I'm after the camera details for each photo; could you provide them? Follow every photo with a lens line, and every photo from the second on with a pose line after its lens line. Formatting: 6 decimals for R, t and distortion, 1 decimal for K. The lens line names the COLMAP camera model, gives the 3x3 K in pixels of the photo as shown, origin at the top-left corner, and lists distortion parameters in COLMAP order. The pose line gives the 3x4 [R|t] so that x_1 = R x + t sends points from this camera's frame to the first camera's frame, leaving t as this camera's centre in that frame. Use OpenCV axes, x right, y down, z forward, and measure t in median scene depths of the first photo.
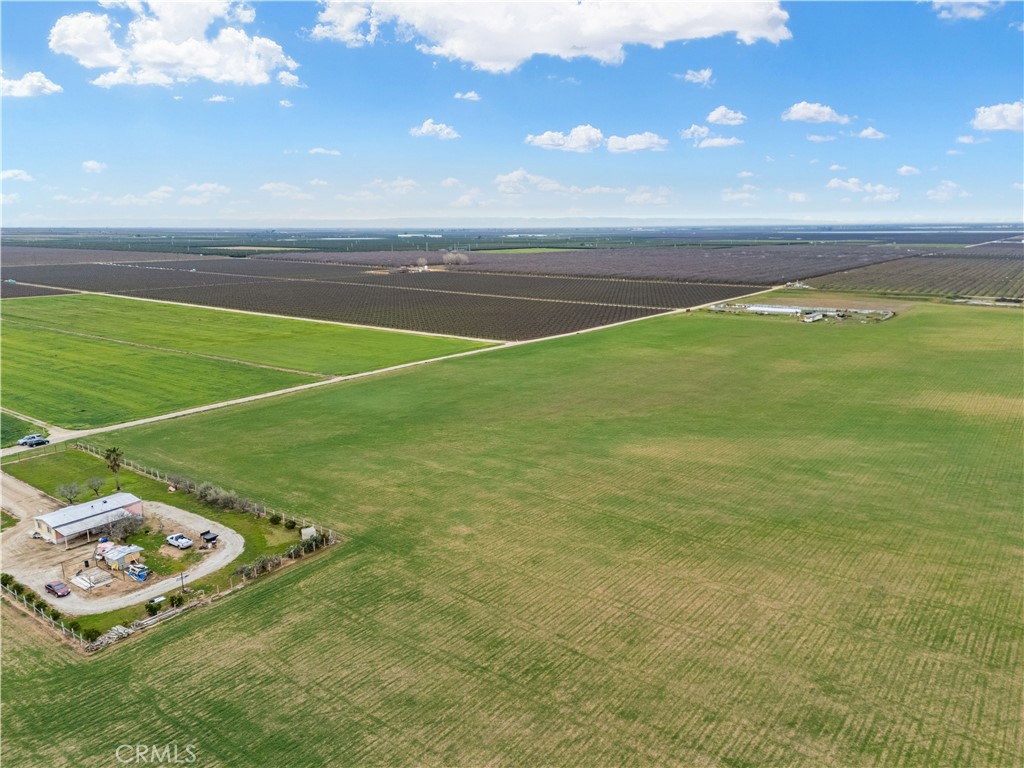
lens RADIAL K [[748.5, 0, 512.3], [0, 748.5, 380.0], [0, 0, 1]] dist [0.078377, -0.062244]
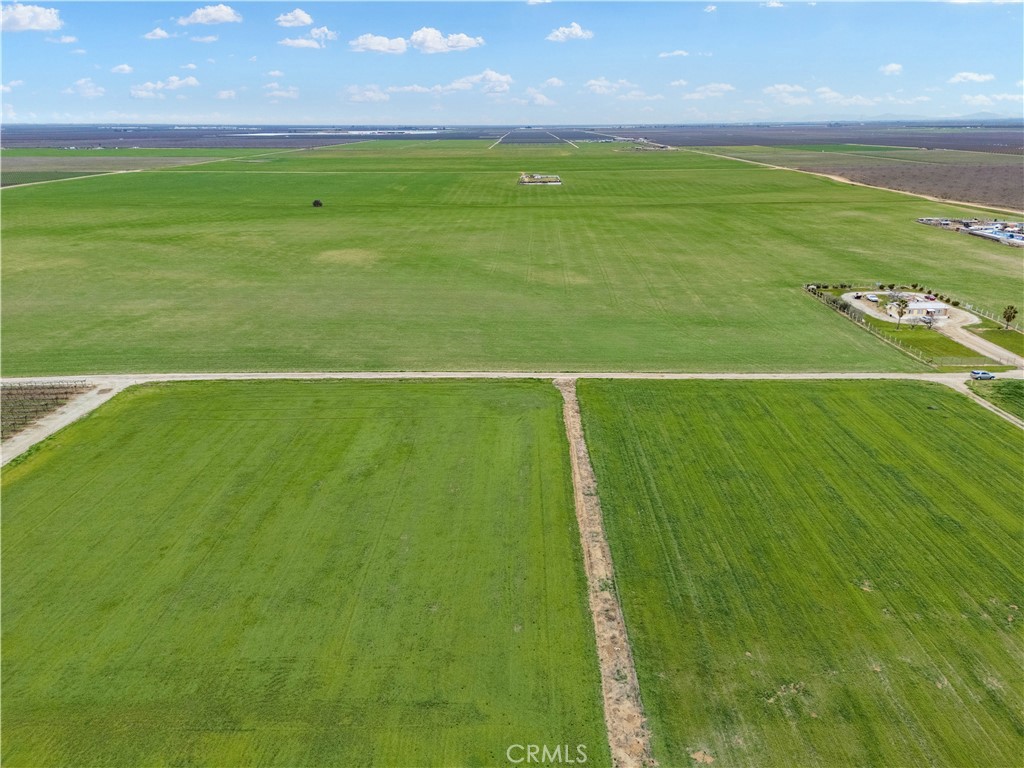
lens RADIAL K [[748.5, 0, 515.2], [0, 748.5, 399.2], [0, 0, 1]] dist [0.078377, -0.062244]
pose [[-0.583866, -0.273699, 0.764322, -1.233824], [0.170129, 0.879305, 0.444835, -0.499298], [-0.793824, 0.389757, -0.466833, 2.304023]]
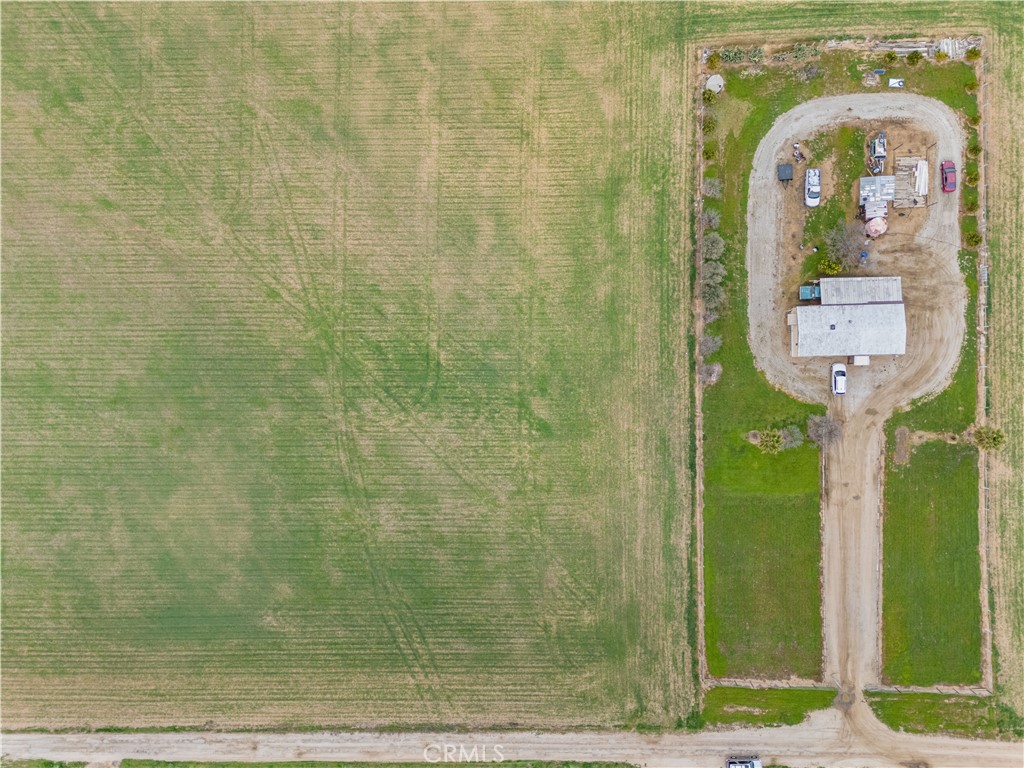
lens RADIAL K [[748.5, 0, 511.2], [0, 748.5, 383.9], [0, 0, 1]] dist [0.078377, -0.062244]
pose [[-0.600058, -0.799227, 0.034168, -0.364597], [0.202443, -0.110395, 0.973052, -0.611629], [-0.773917, 0.590805, 0.228041, 0.997129]]
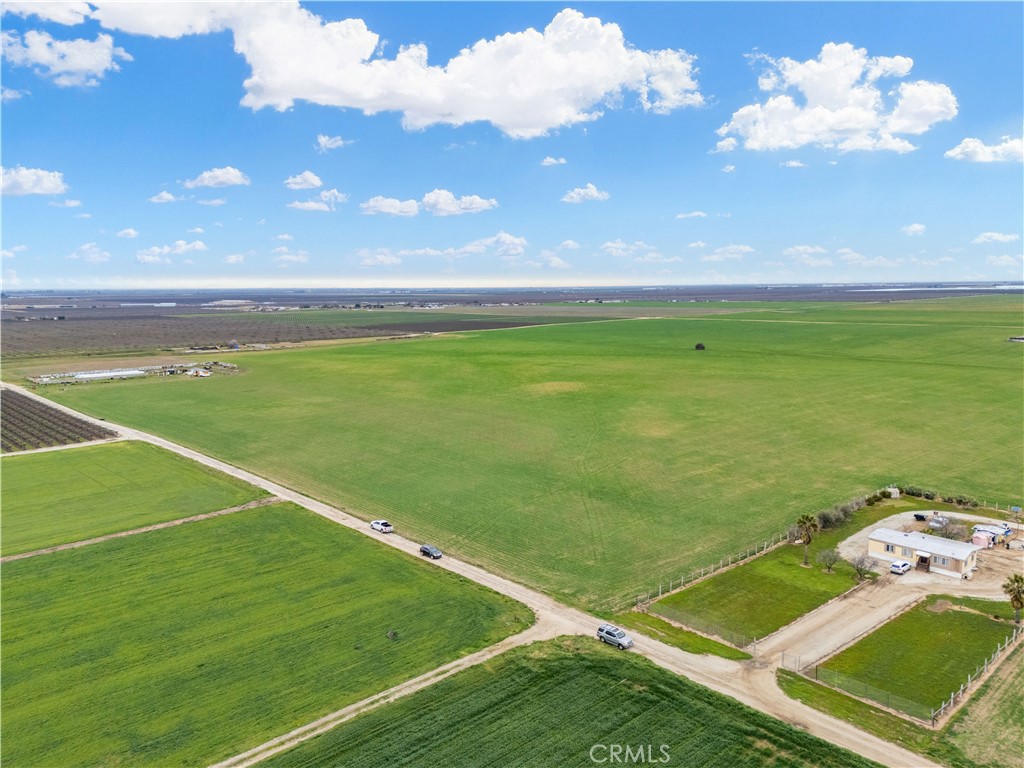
lens RADIAL K [[748.5, 0, 516.9], [0, 748.5, 379.4], [0, 0, 1]] dist [0.078377, -0.062244]
pose [[0.182429, -0.121077, 0.975736, -1.385807], [0.205939, 0.975082, 0.082493, -0.193857], [-0.961410, 0.185893, 0.202818, 1.111874]]
